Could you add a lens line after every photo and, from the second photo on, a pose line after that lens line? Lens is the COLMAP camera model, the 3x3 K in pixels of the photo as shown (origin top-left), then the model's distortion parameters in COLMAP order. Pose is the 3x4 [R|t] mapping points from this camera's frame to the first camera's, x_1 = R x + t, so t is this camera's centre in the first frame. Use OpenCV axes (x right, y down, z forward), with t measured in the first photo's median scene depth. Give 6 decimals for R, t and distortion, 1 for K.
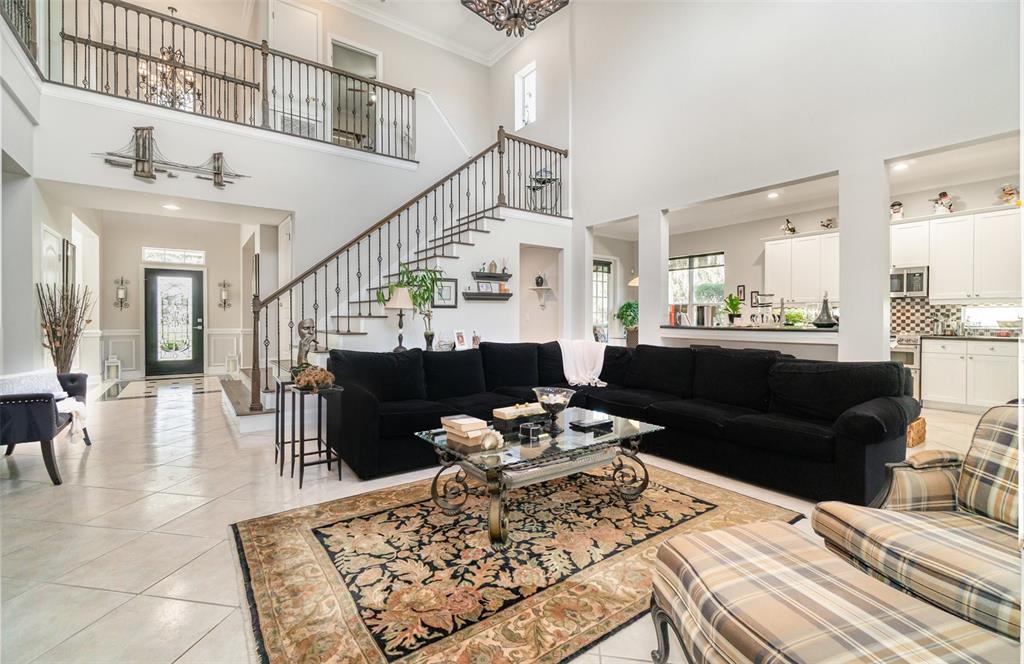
lens RADIAL K [[438.1, 0, 489.4], [0, 438.1, 321.5], [0, 0, 1]] dist [-0.001249, -0.000411]
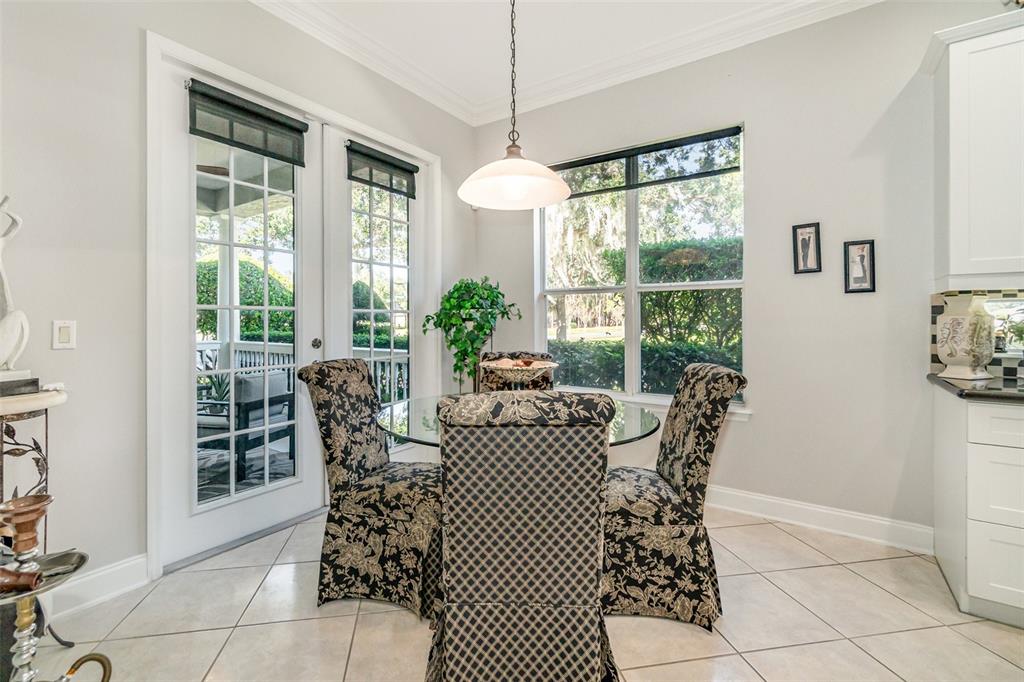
lens RADIAL K [[463.5, 0, 483.0], [0, 463.5, 318.3], [0, 0, 1]] dist [0.000330, 0.000336]
pose [[0.943976, -0.002060, 0.330007, 0.369721], [0.006042, 0.999921, -0.011043, -0.019182], [-0.329958, 0.012418, 0.943914, 1.139758]]
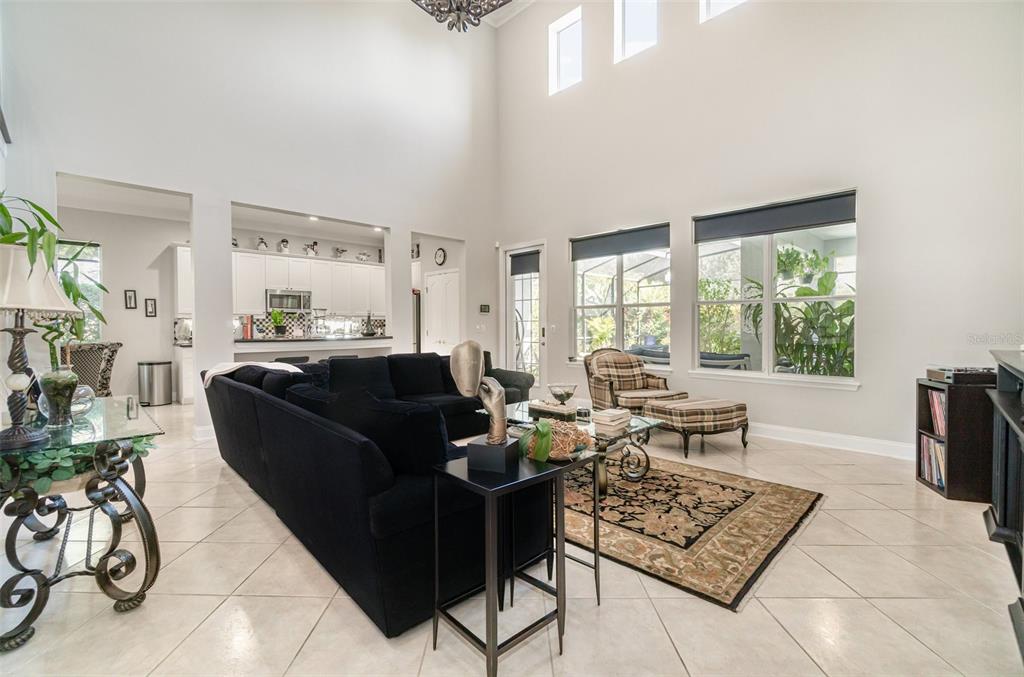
lens RADIAL K [[440.7, 0, 512.0], [0, 440.7, 338.5], [0, 0, 1]] dist [-0.002966, 0.000177]
pose [[-0.175487, -0.028787, 0.984061, -0.546681], [0.011244, 0.999449, 0.031242, -0.013371], [-0.984418, 0.016547, -0.175067, 0.655228]]
